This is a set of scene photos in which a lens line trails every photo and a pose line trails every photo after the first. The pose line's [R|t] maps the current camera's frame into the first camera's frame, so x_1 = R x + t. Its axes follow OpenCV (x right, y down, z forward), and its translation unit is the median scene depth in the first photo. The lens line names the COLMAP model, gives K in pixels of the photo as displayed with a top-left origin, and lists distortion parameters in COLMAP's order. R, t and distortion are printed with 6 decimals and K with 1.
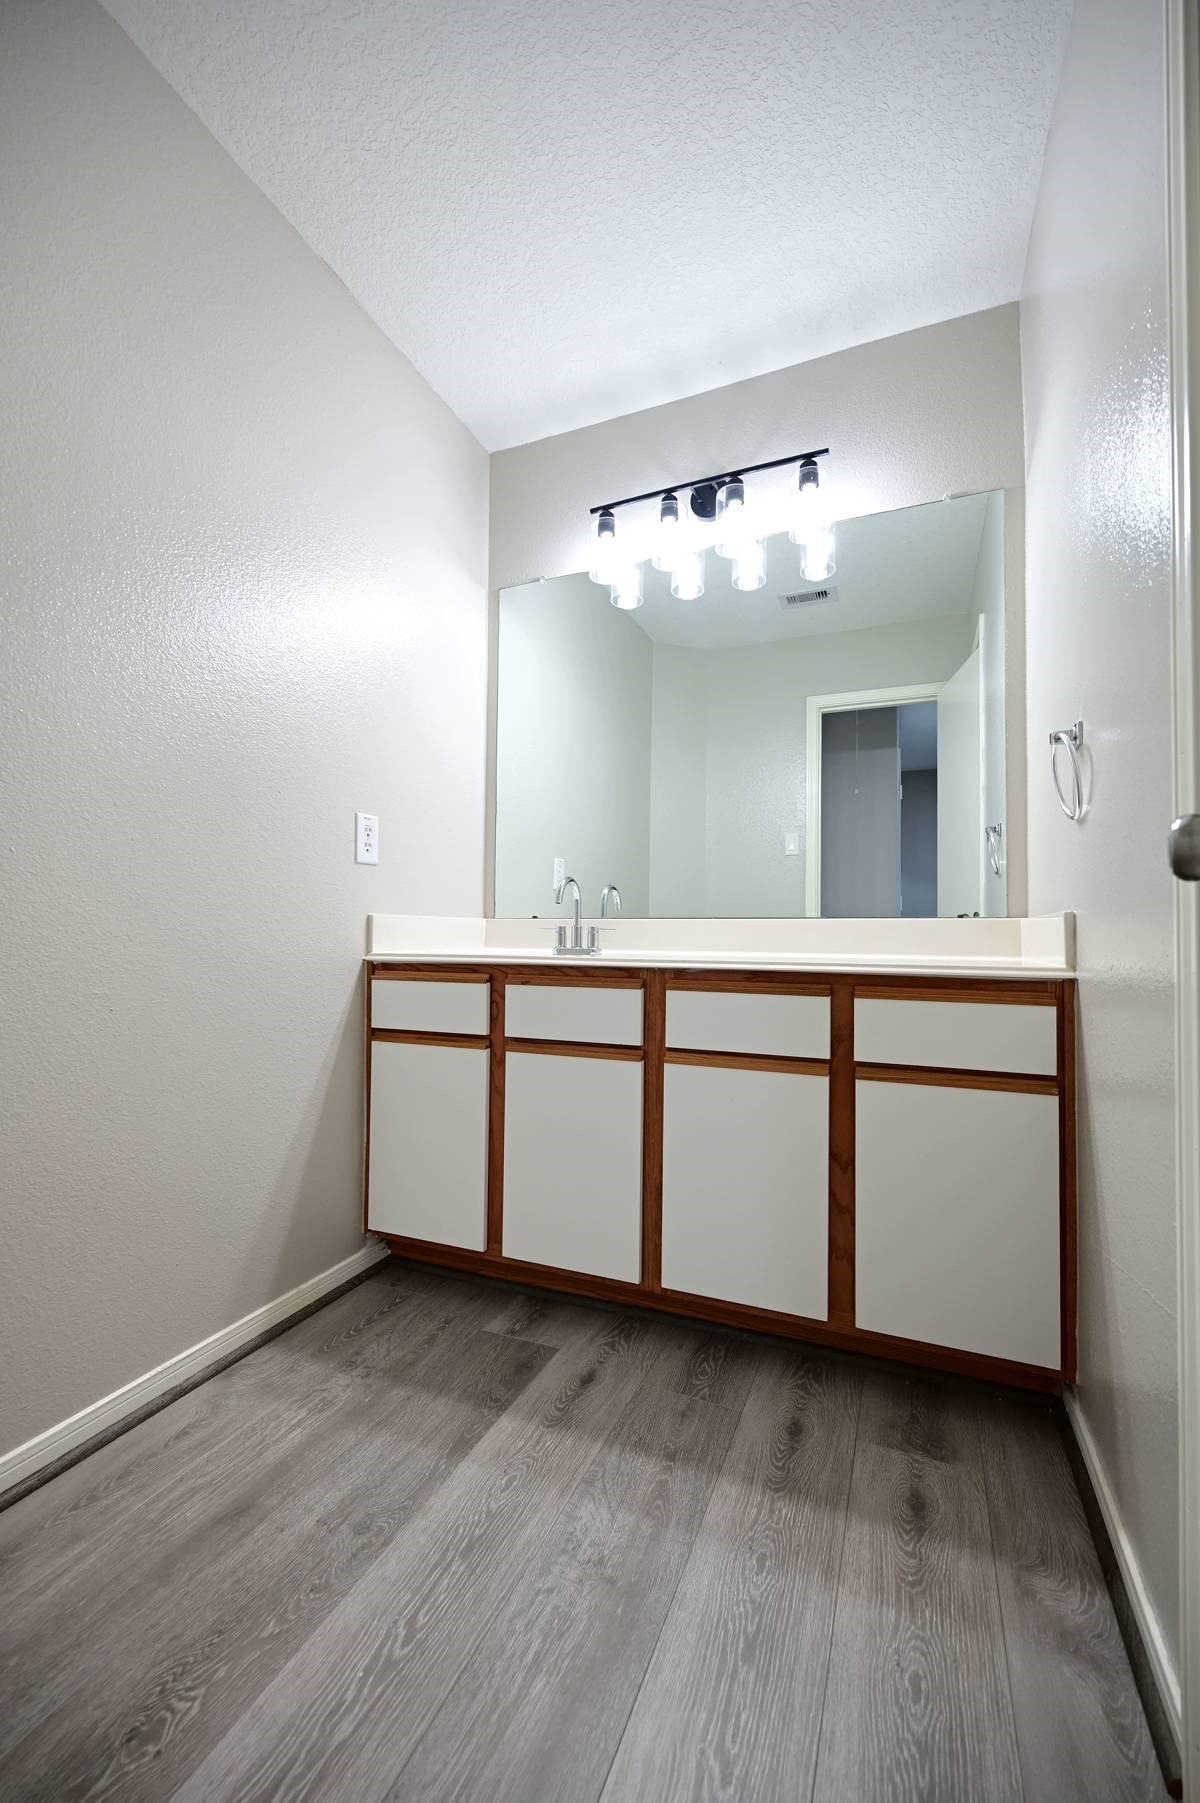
lens RADIAL K [[742.1, 0, 606.3], [0, 742.1, 932.4], [0, 0, 1]] dist [-0.000787, -0.000020]
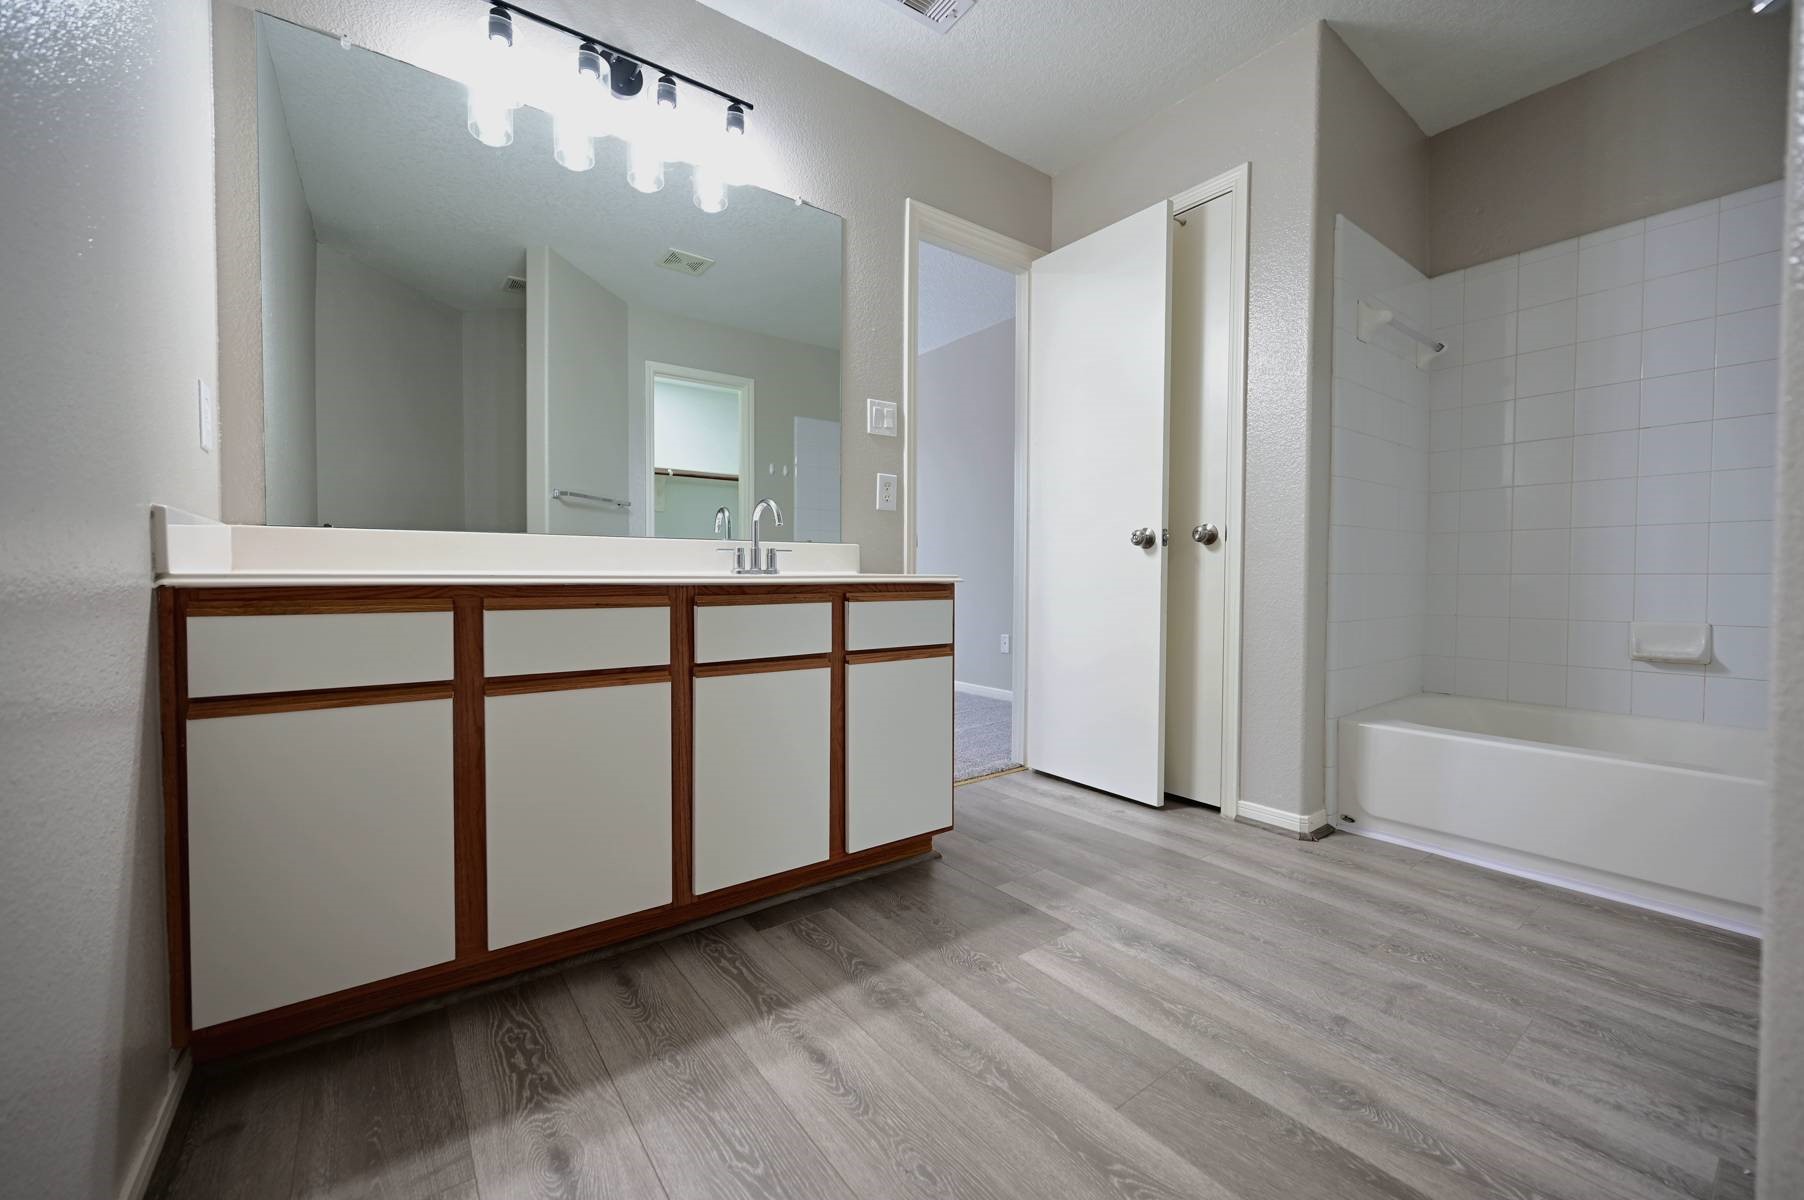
lens RADIAL K [[722.4, 0, 902.0], [0, 722.4, 600.0], [0, 0, 1]] dist [0.054591, -0.000061]
pose [[0.522357, -0.047713, 0.851391, -0.554377], [-0.022714, 0.997301, 0.069825, -0.007293], [-0.852424, -0.055812, 0.519864, 0.206810]]
